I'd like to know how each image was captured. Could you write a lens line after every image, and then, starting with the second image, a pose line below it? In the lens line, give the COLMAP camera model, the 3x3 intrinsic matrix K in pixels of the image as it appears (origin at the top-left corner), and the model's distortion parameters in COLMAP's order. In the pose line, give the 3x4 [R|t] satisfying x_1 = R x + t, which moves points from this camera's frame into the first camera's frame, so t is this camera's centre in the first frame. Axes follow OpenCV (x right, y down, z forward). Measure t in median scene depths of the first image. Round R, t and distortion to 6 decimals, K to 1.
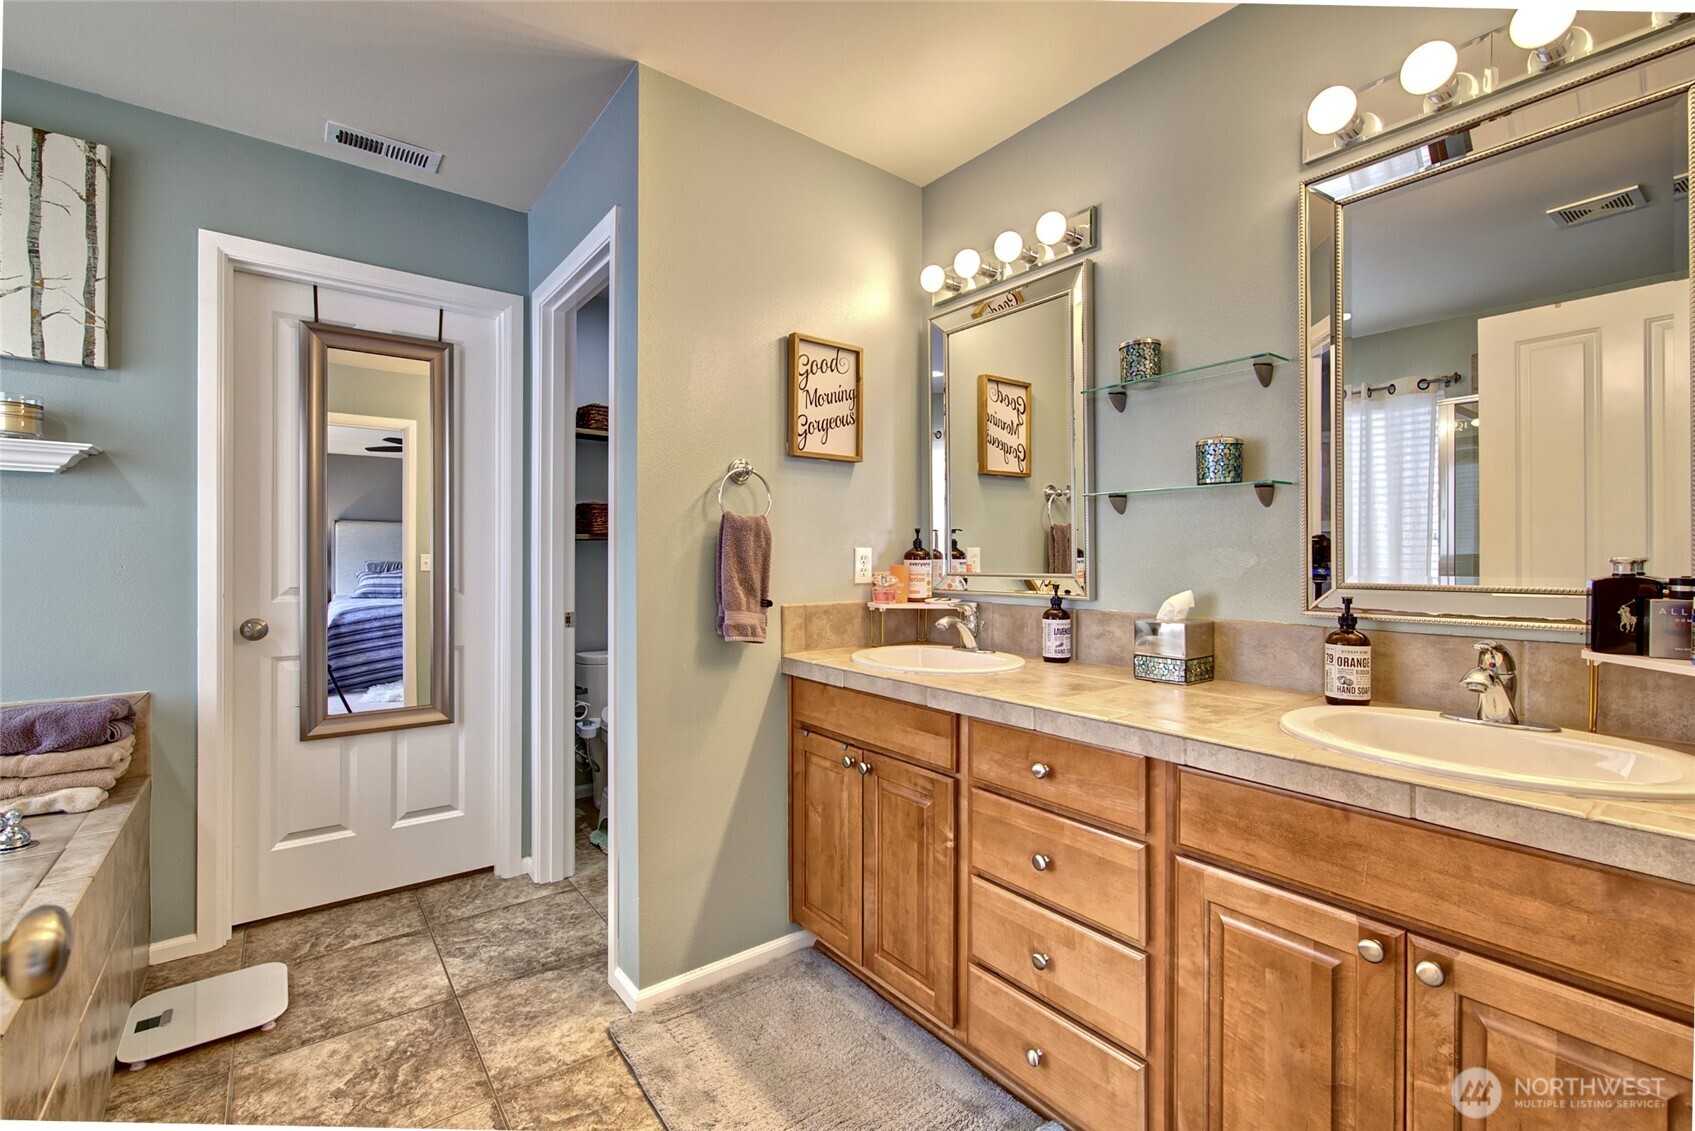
lens RADIAL K [[728.6, 0, 848.6], [0, 728.6, 560.7], [0, 0, 1]] dist [0.001879, 0.000569]
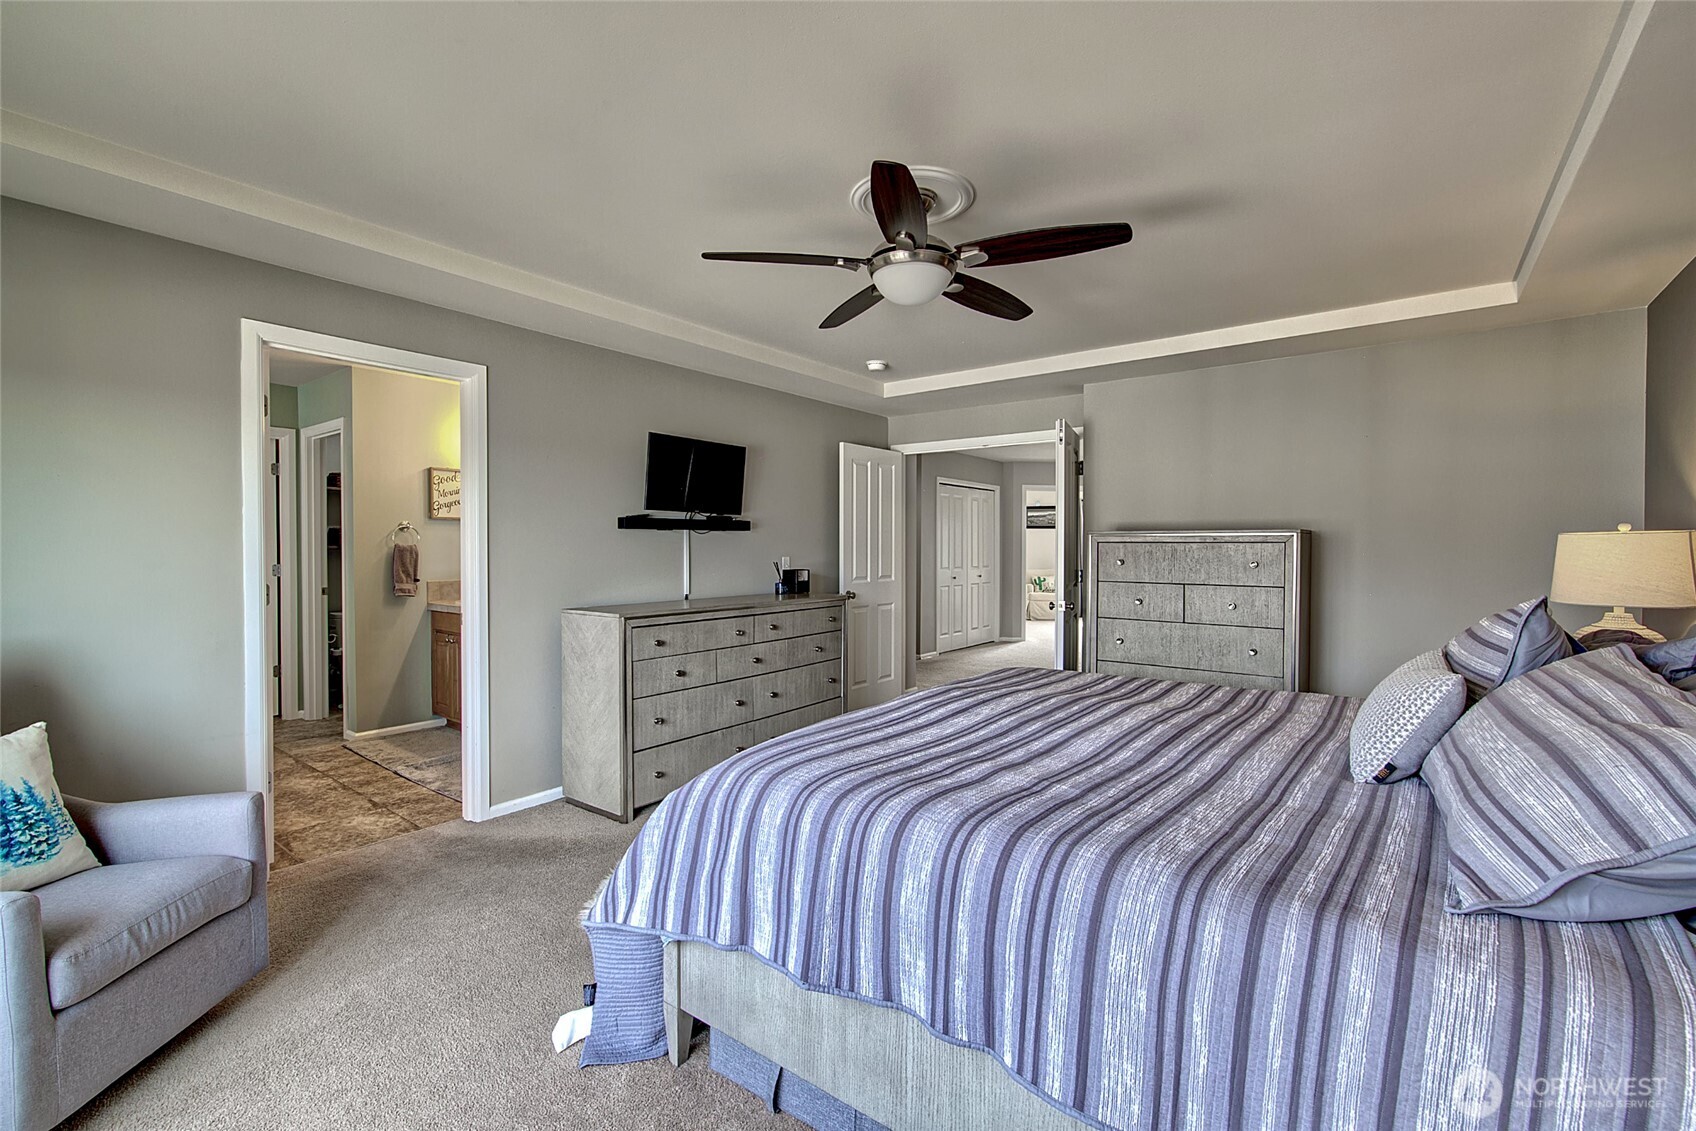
lens RADIAL K [[729.0, 0, 845.5], [0, 729.0, 565.8], [0, 0, 1]] dist [0.001879, 0.000569]
pose [[0.967718, -0.006074, 0.251963, 0.618206], [0.001816, 0.999852, 0.017125, -0.027951], [-0.252030, -0.016115, 0.967585, -1.612328]]
